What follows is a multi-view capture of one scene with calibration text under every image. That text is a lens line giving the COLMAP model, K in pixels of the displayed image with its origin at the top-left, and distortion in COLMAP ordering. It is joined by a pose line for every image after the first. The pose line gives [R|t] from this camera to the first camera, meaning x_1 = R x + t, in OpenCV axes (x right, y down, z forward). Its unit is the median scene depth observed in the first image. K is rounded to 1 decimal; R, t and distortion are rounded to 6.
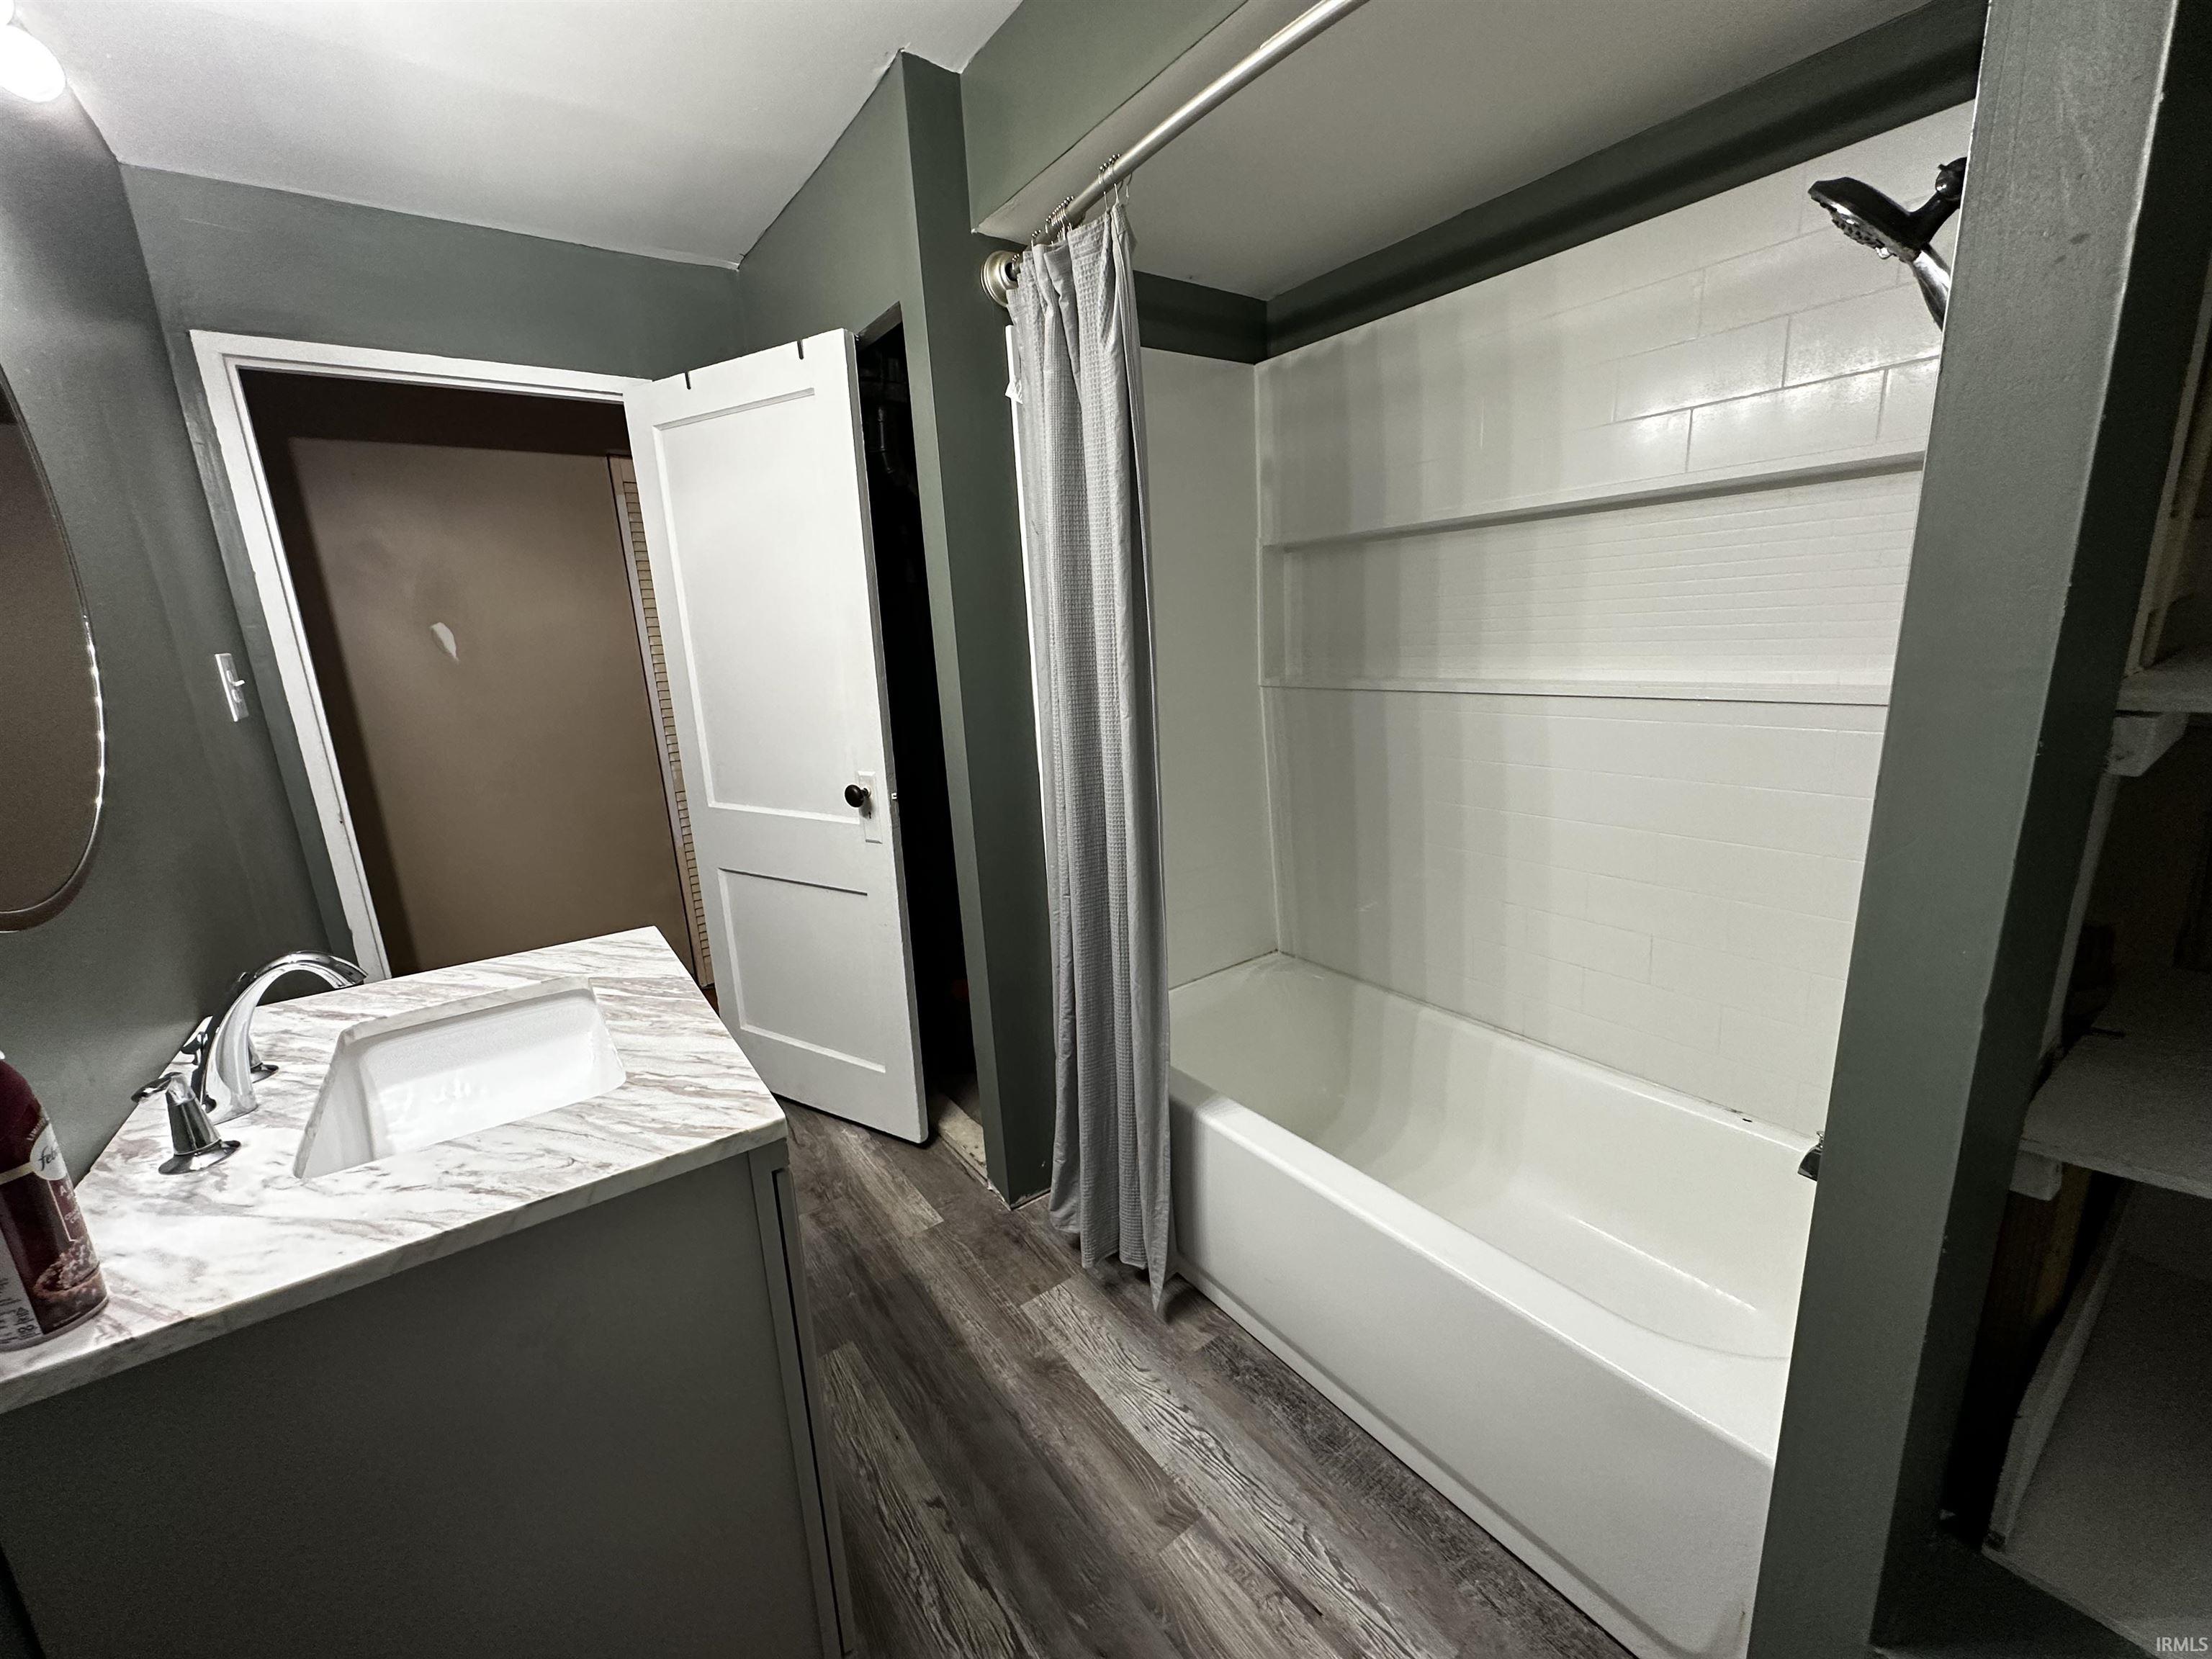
lens RADIAL K [[879.3, 0, 1106.0], [0, 879.3, 829.5], [0, 0, 1]] dist [-0.001046, 0.000594]
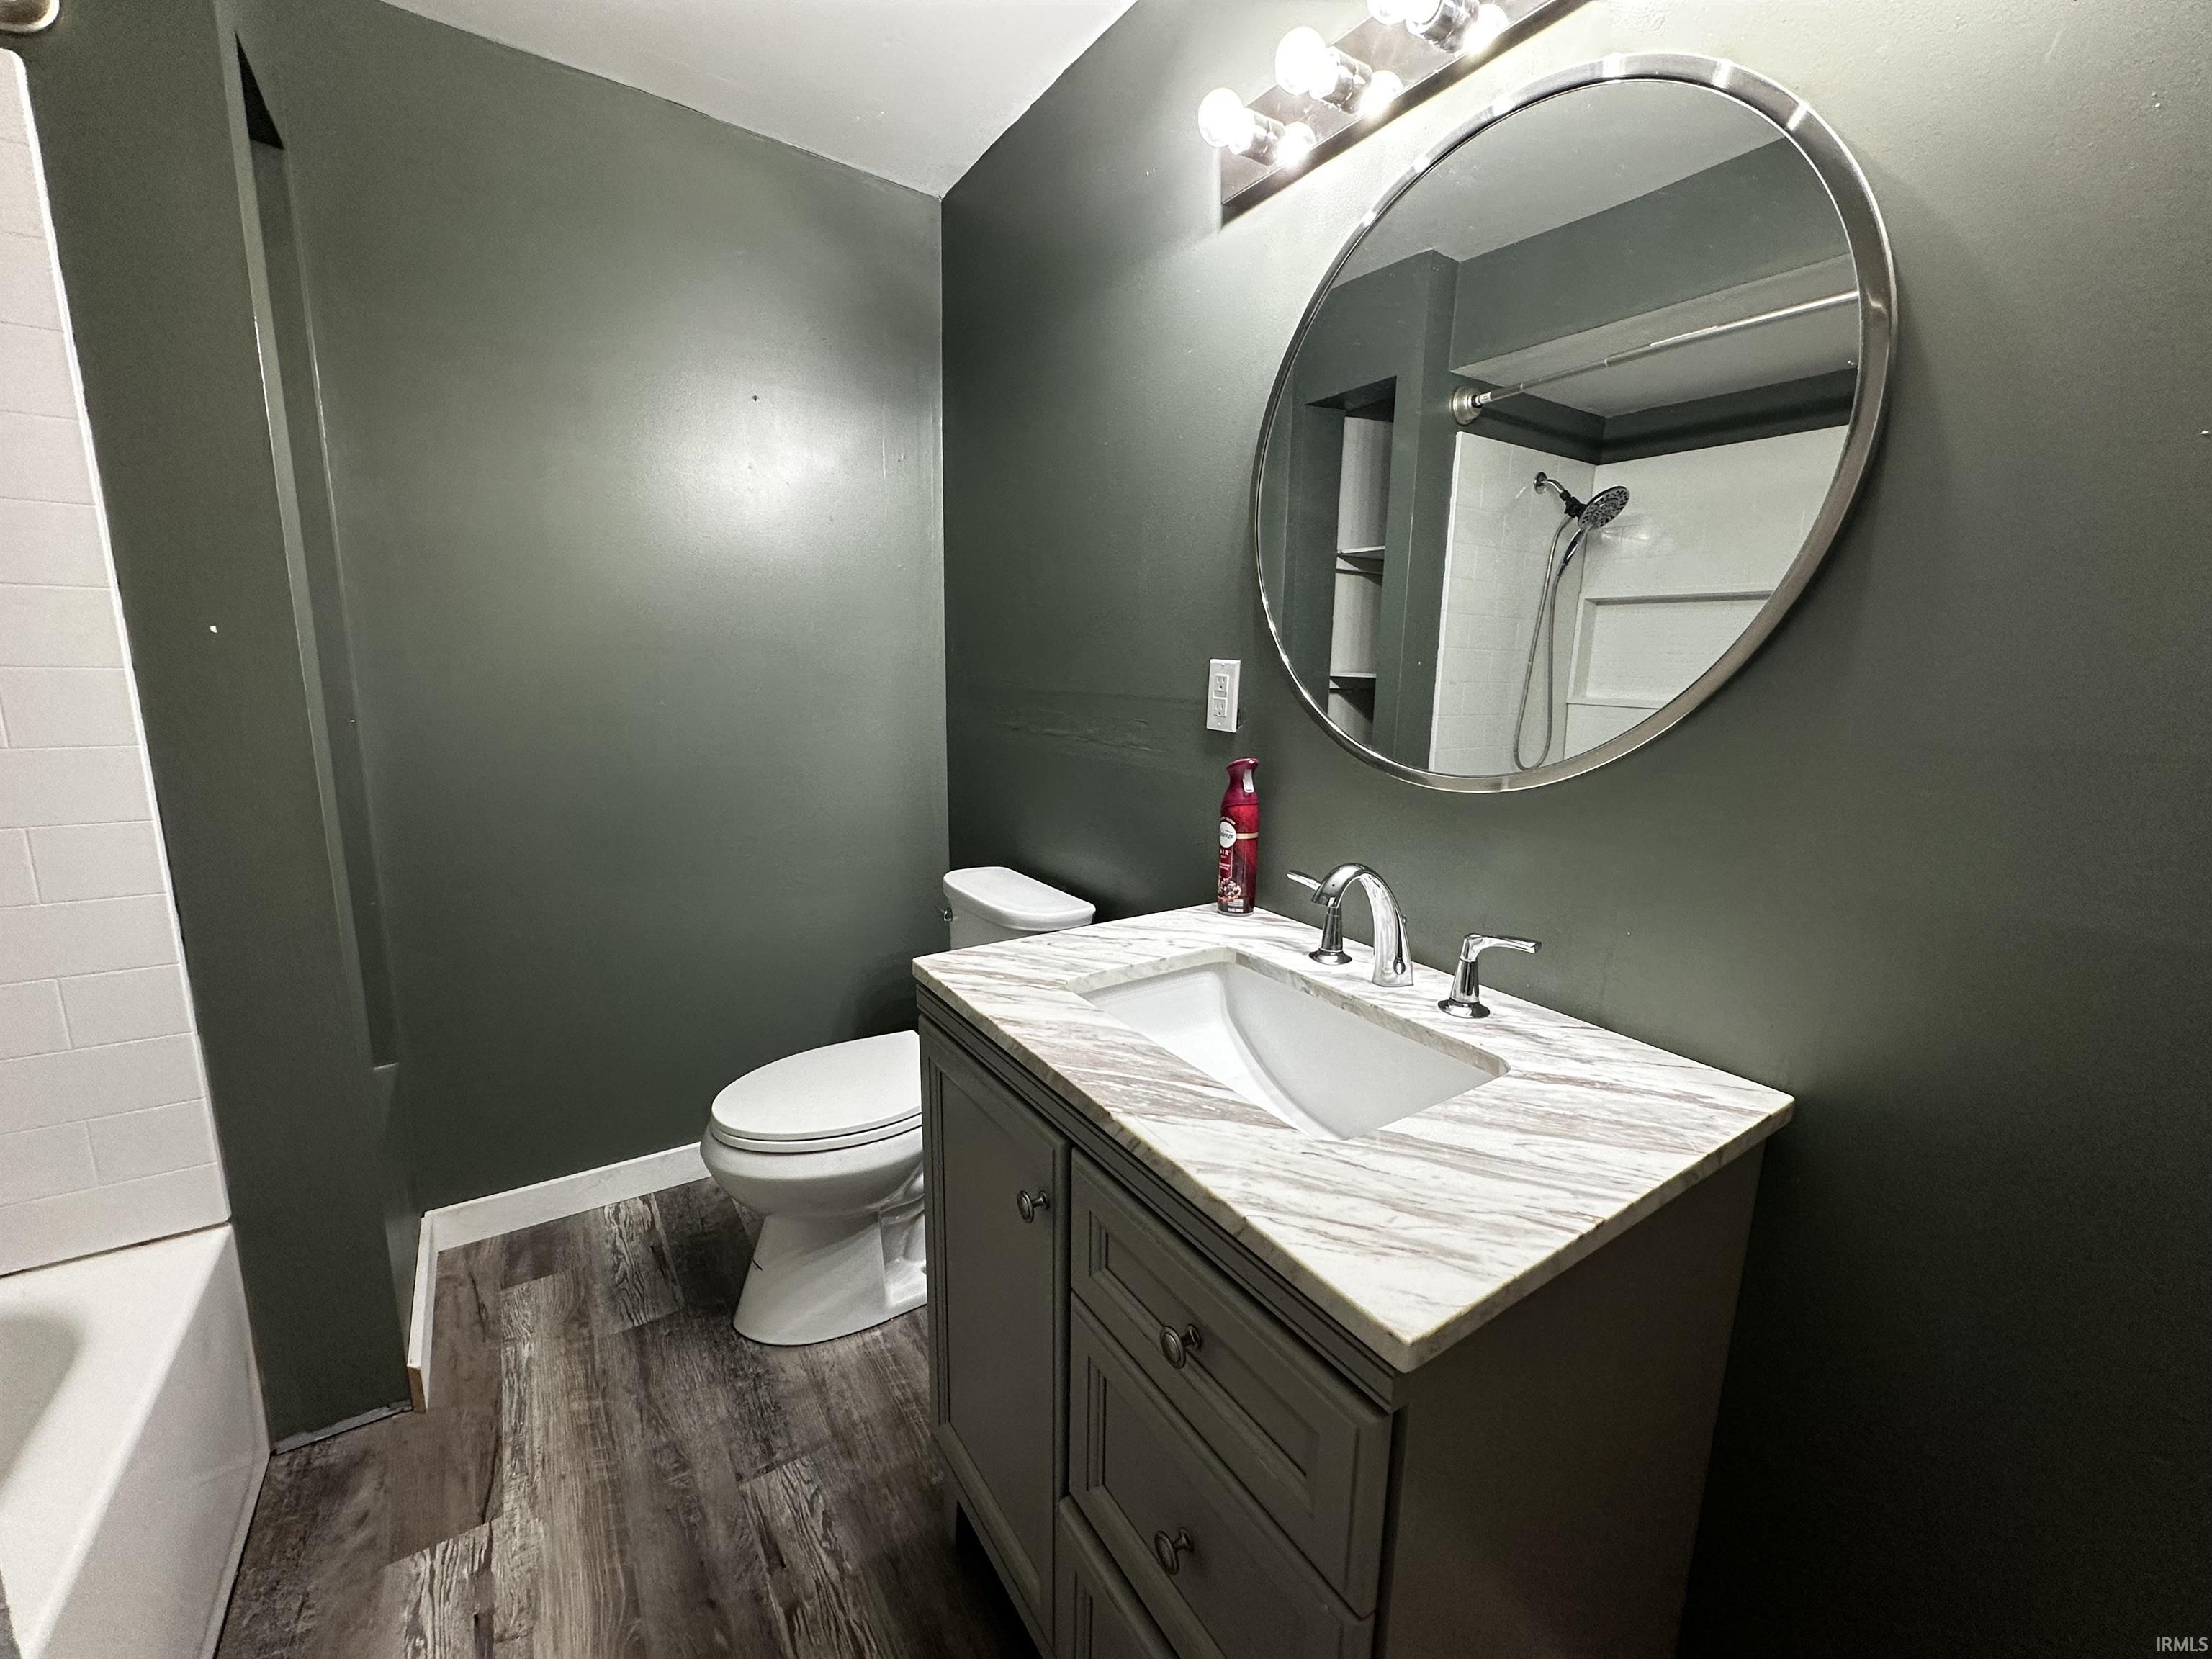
lens RADIAL K [[881.7, 0, 1105.3], [0, 881.7, 833.8], [0, 0, 1]] dist [-0.000871, 0.000707]
pose [[-0.998977, 0.023805, 0.038448, -0.494097], [0.037421, 0.912515, 0.407327, -0.257878], [-0.025388, 0.408349, -0.912473, 1.479075]]
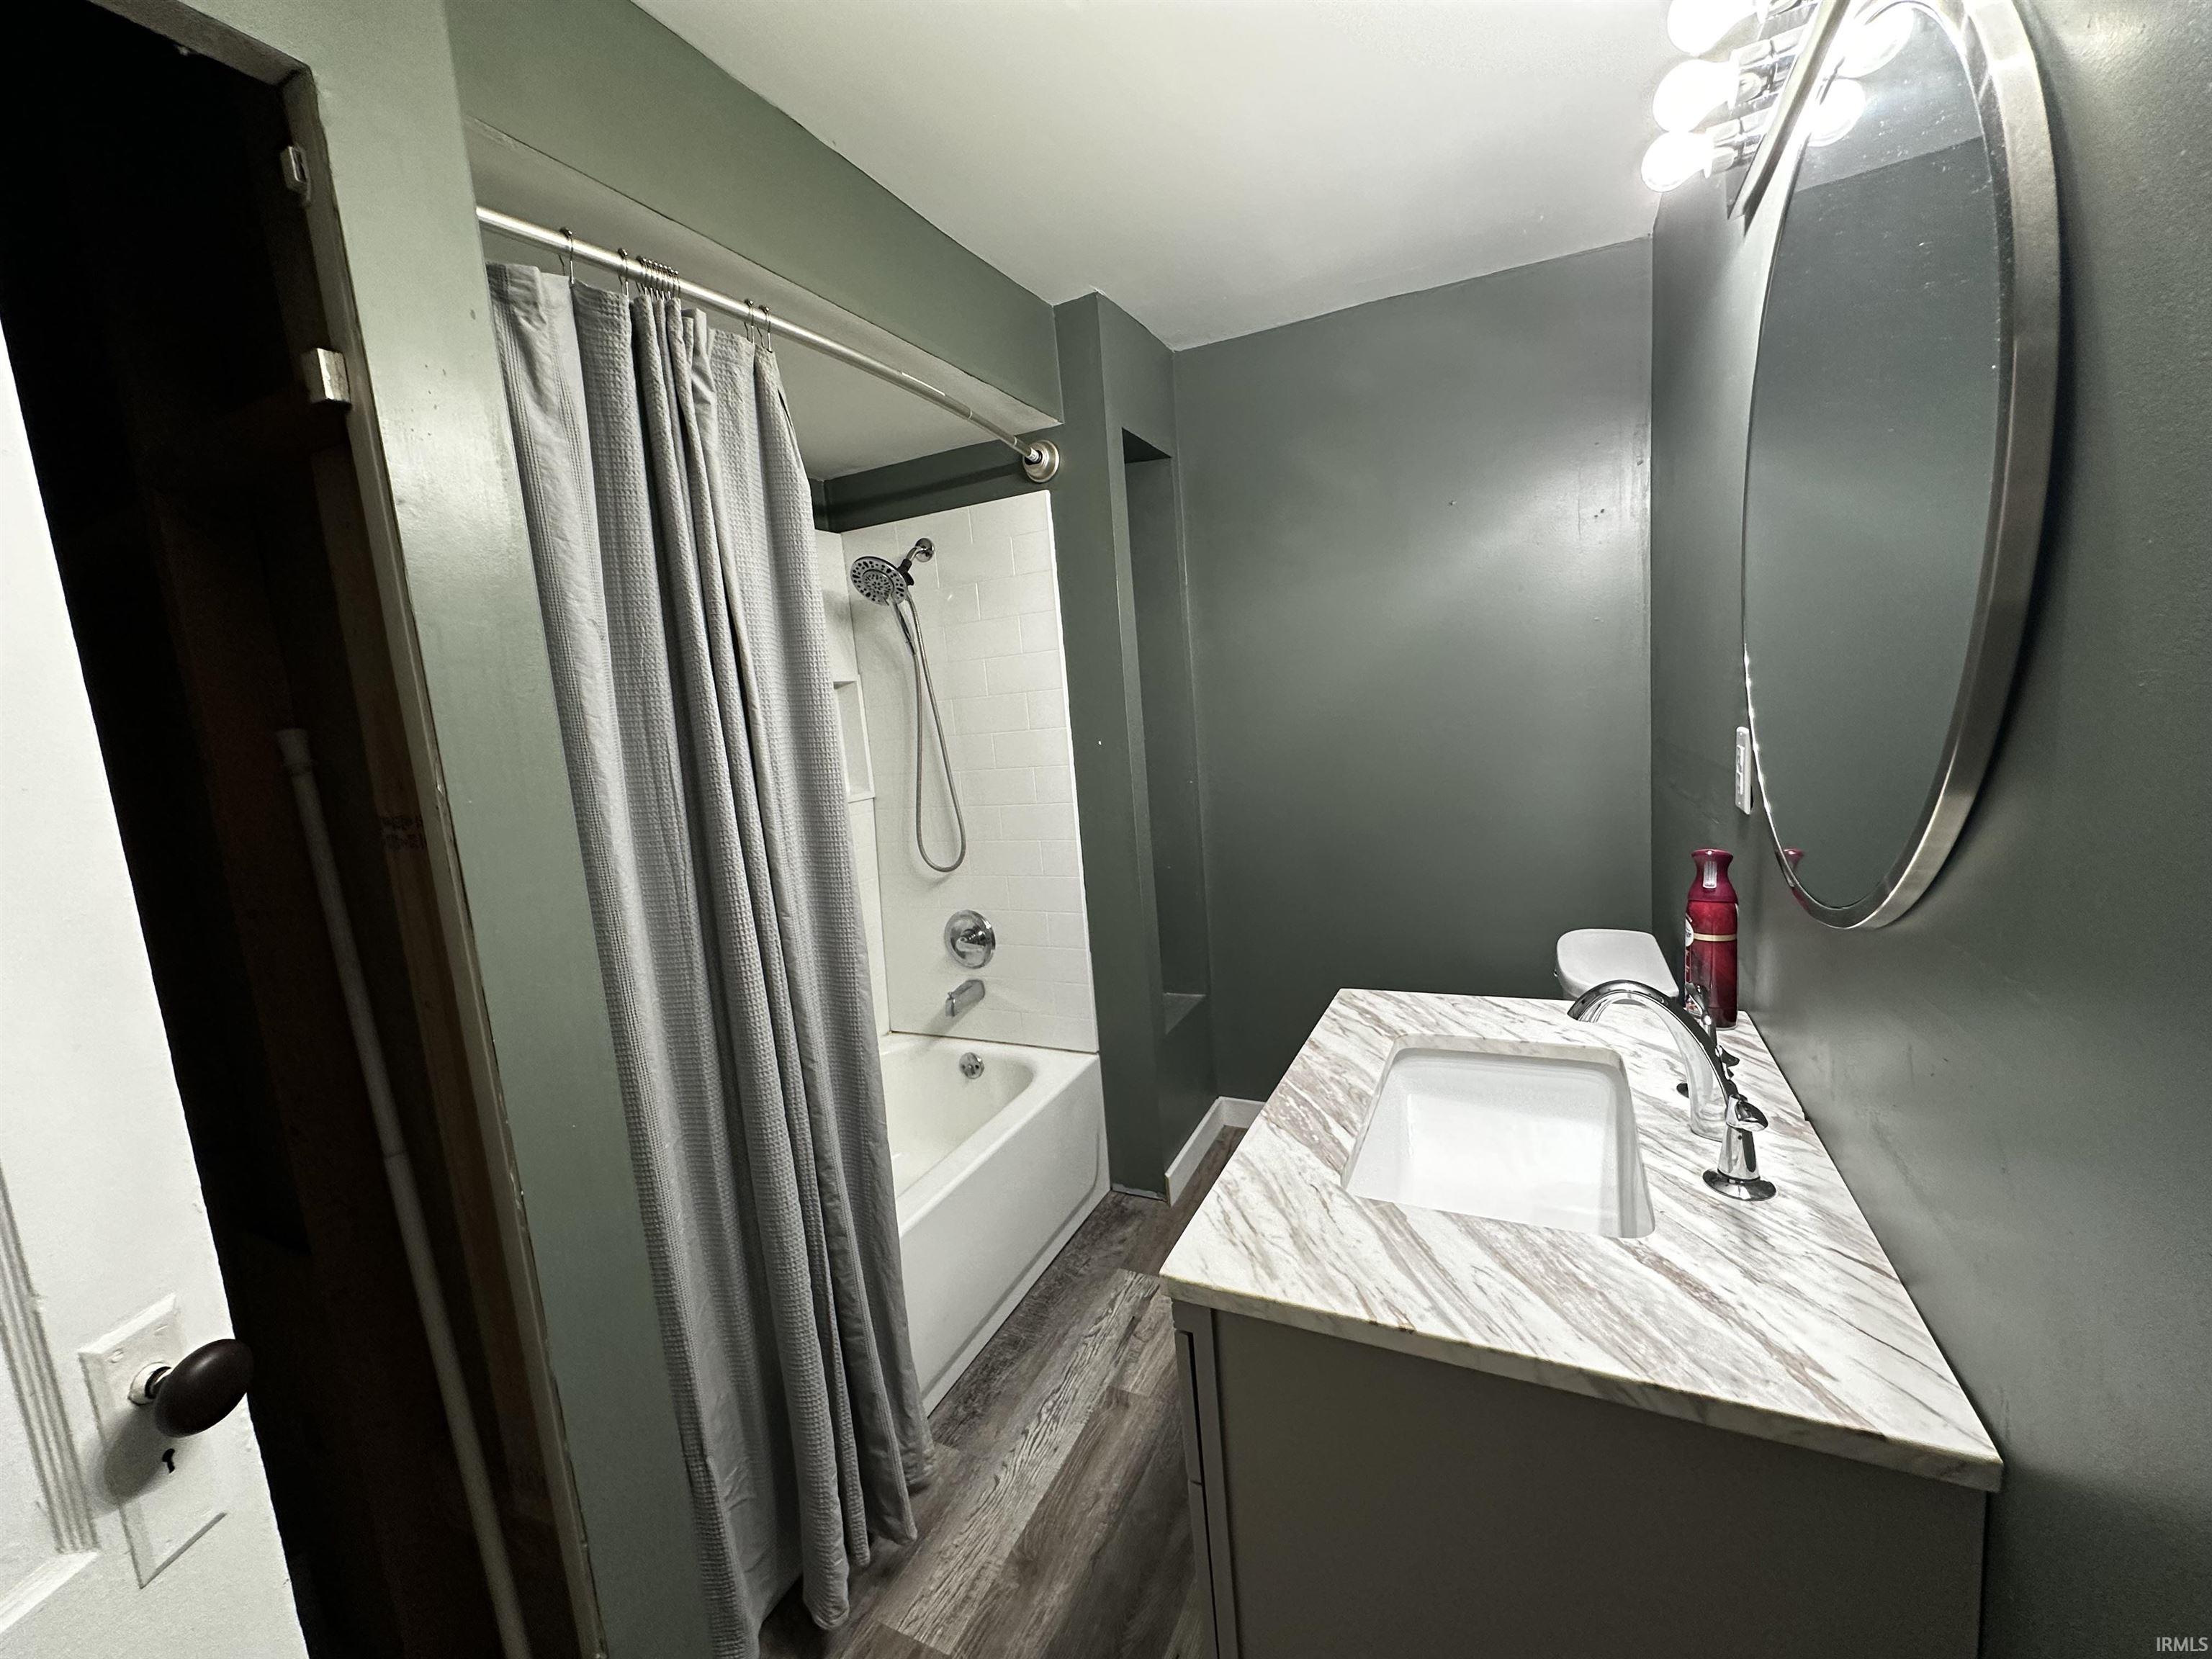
lens RADIAL K [[879.3, 0, 1106.0], [0, 879.3, 829.5], [0, 0, 1]] dist [-0.001046, 0.000594]
pose [[-0.467032, -0.031124, 0.883693, -1.137950], [0.306023, 0.931932, 0.194556, -0.294175], [-0.829597, 0.361294, -0.425718, 1.380879]]
